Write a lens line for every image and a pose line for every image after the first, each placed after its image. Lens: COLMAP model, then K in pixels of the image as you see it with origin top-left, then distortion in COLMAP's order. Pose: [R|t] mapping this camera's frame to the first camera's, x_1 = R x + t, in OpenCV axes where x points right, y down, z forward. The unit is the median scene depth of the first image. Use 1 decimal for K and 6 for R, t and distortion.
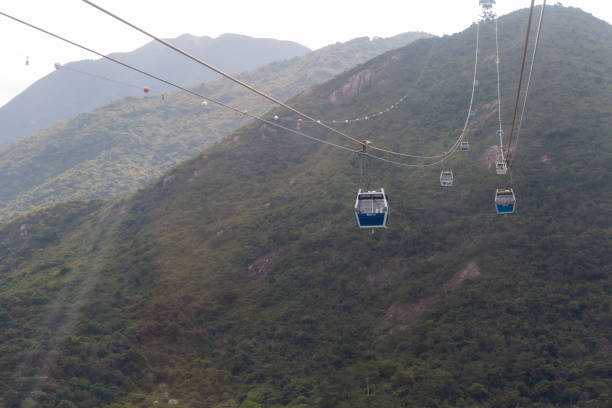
lens RADIAL K [[1828.3, 0, 305.1], [0, 1828.3, 203.9], [0, 0, 1]] dist [-0.209956, 0.000000]
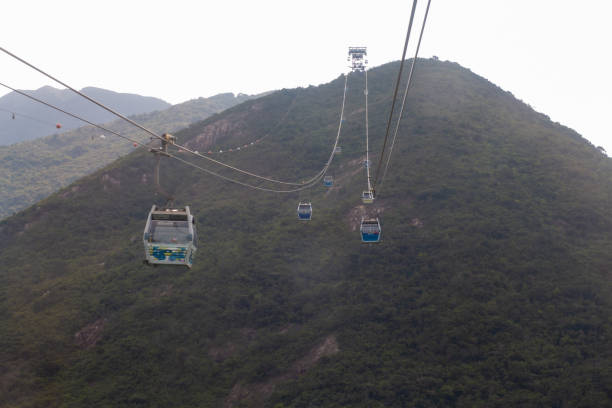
lens RADIAL K [[1828.3, 0, 306.9], [0, 1828.3, 204.2], [0, 0, 1]] dist [-0.209956, 0.000000]
pose [[0.996700, 0.033038, 0.074142, 0.011655], [-0.030446, 0.998894, -0.035823, 0.000260], [-0.075244, 0.033448, 0.996604, 0.113173]]
